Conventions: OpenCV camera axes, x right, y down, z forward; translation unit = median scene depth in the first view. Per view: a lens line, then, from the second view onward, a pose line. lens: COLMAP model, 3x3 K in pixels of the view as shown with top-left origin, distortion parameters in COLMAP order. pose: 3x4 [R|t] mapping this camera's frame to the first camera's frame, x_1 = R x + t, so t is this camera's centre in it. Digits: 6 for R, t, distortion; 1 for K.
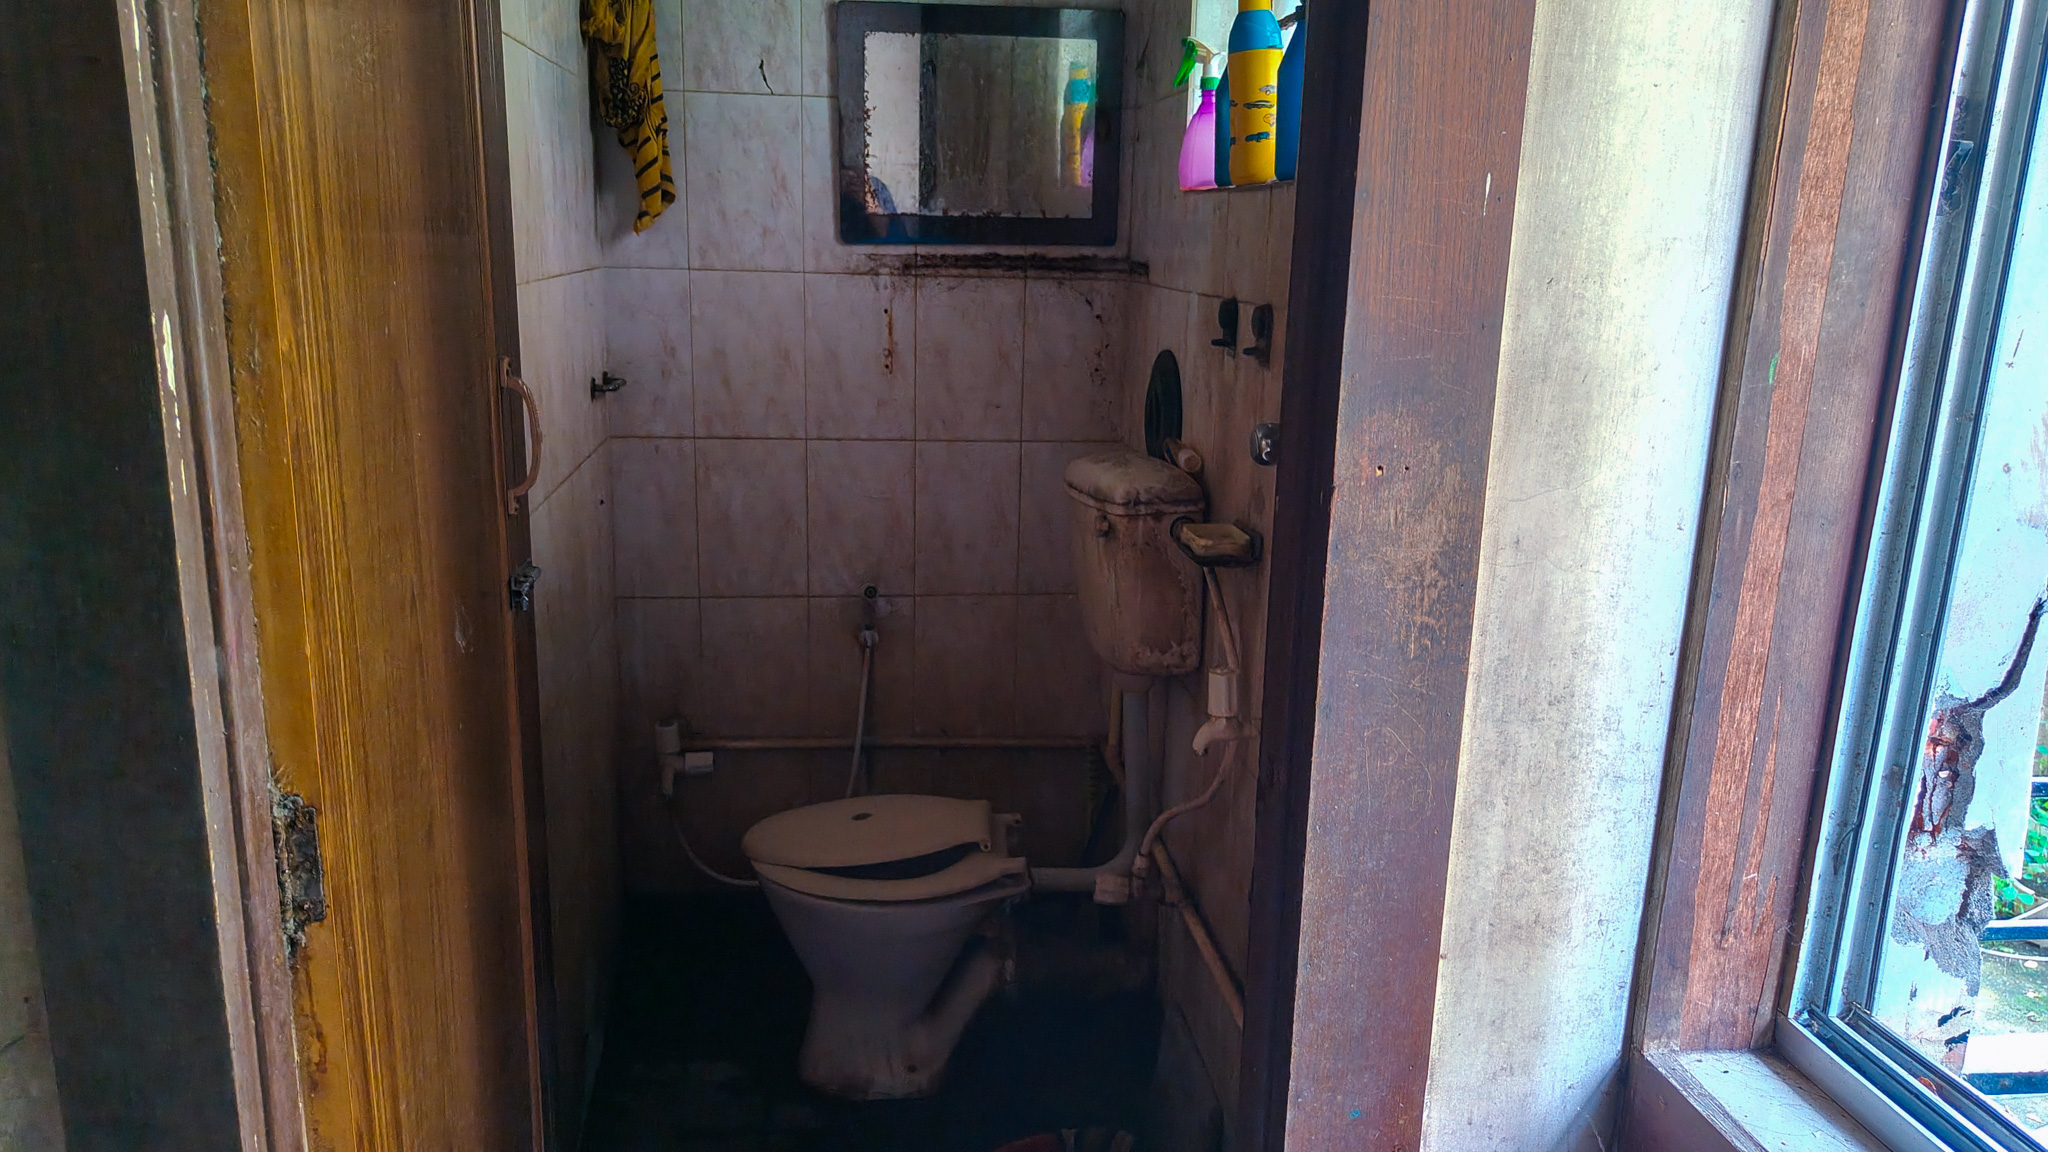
lens RADIAL K [[1459.1, 0, 1030.2], [0, 1459.1, 603.7], [0, 0, 1]] dist [0.117251, -0.153139]
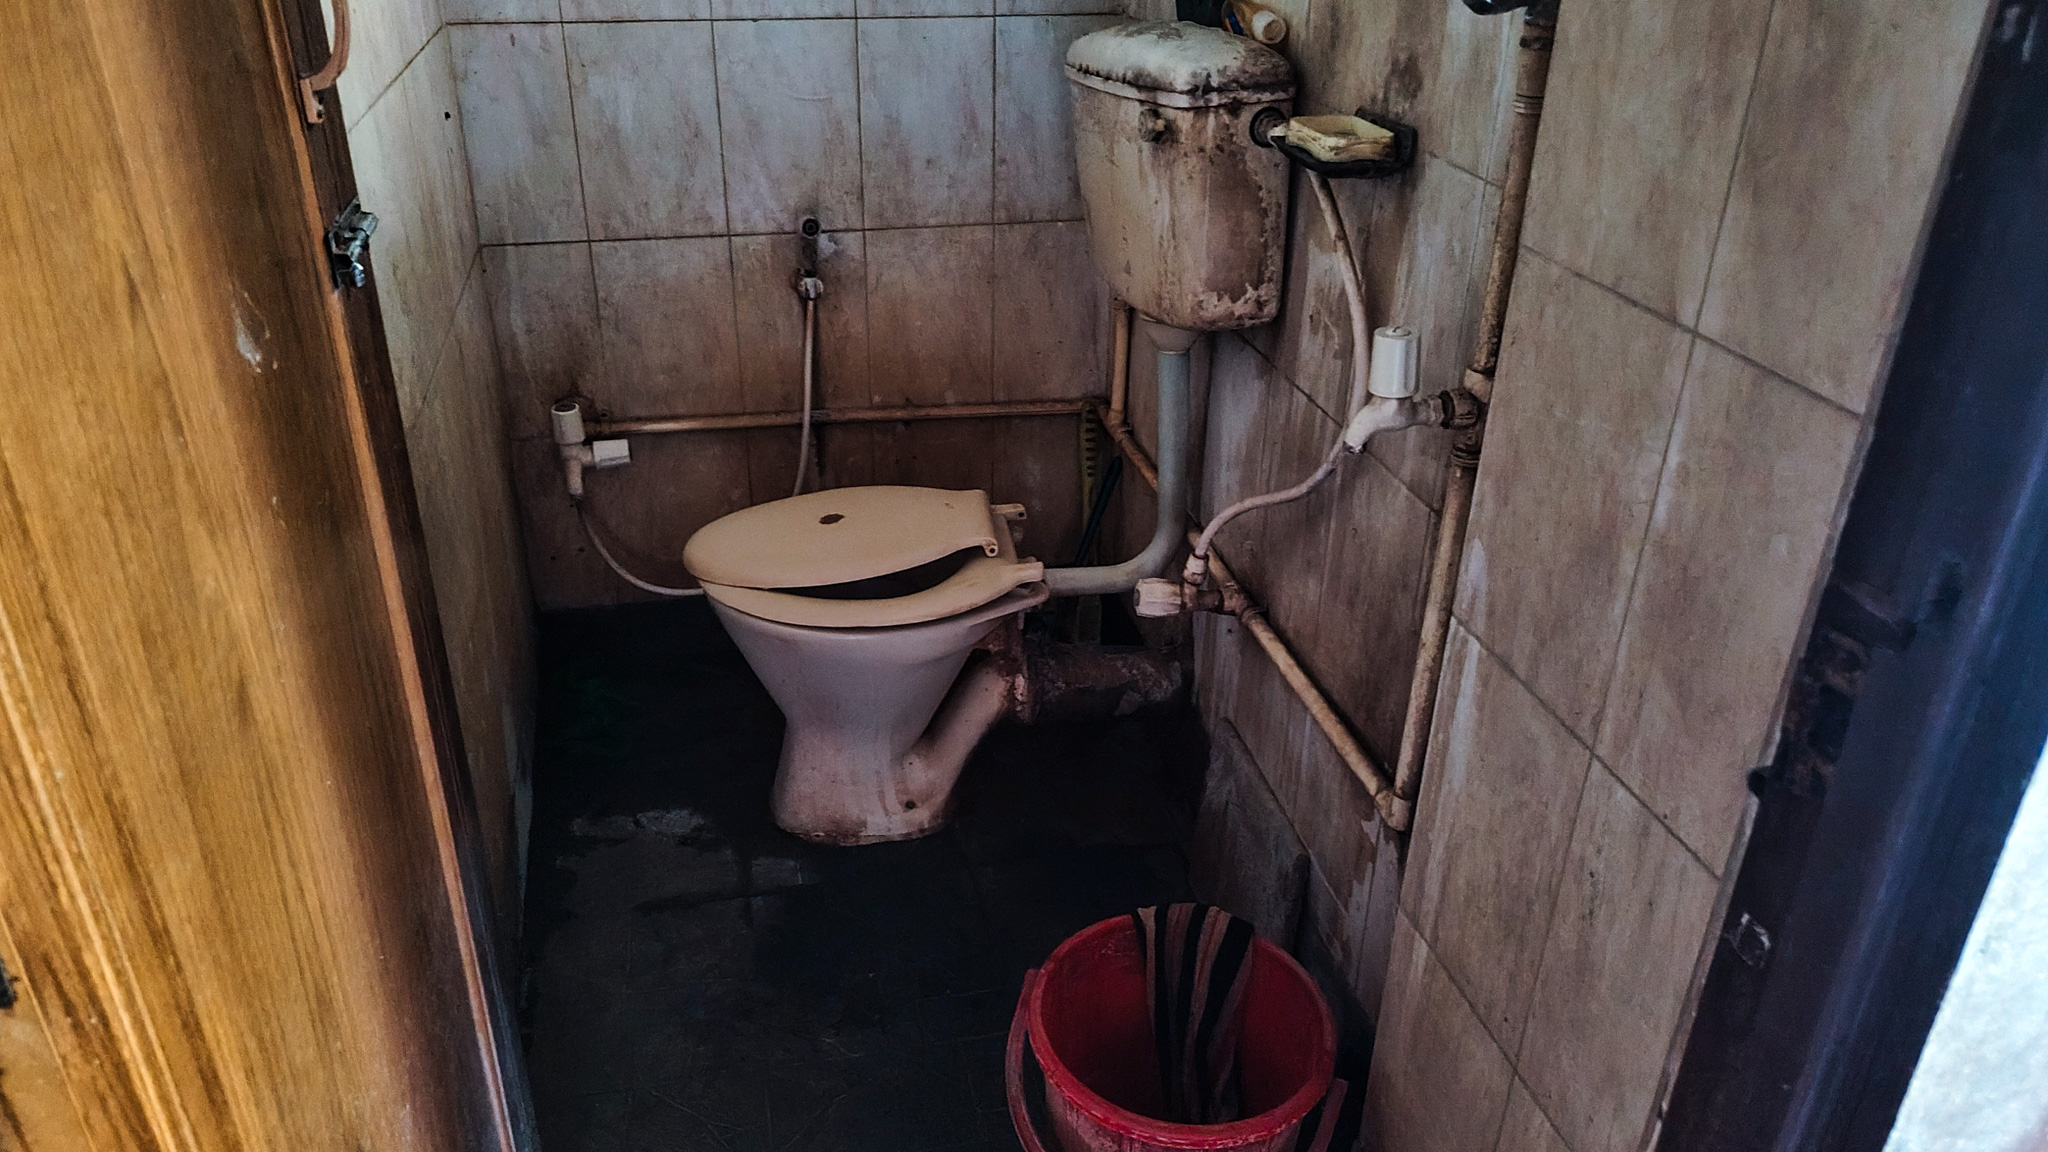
lens RADIAL K [[1460.6, 0, 1012.1], [0, 1460.6, 581.8], [0, 0, 1]] dist [0.022428, -0.014494]
pose [[0.996548, -0.051060, 0.065456, -0.072399], [0.034085, 0.970614, 0.238217, -0.007709], [-0.075696, -0.235164, 0.969004, 0.220227]]
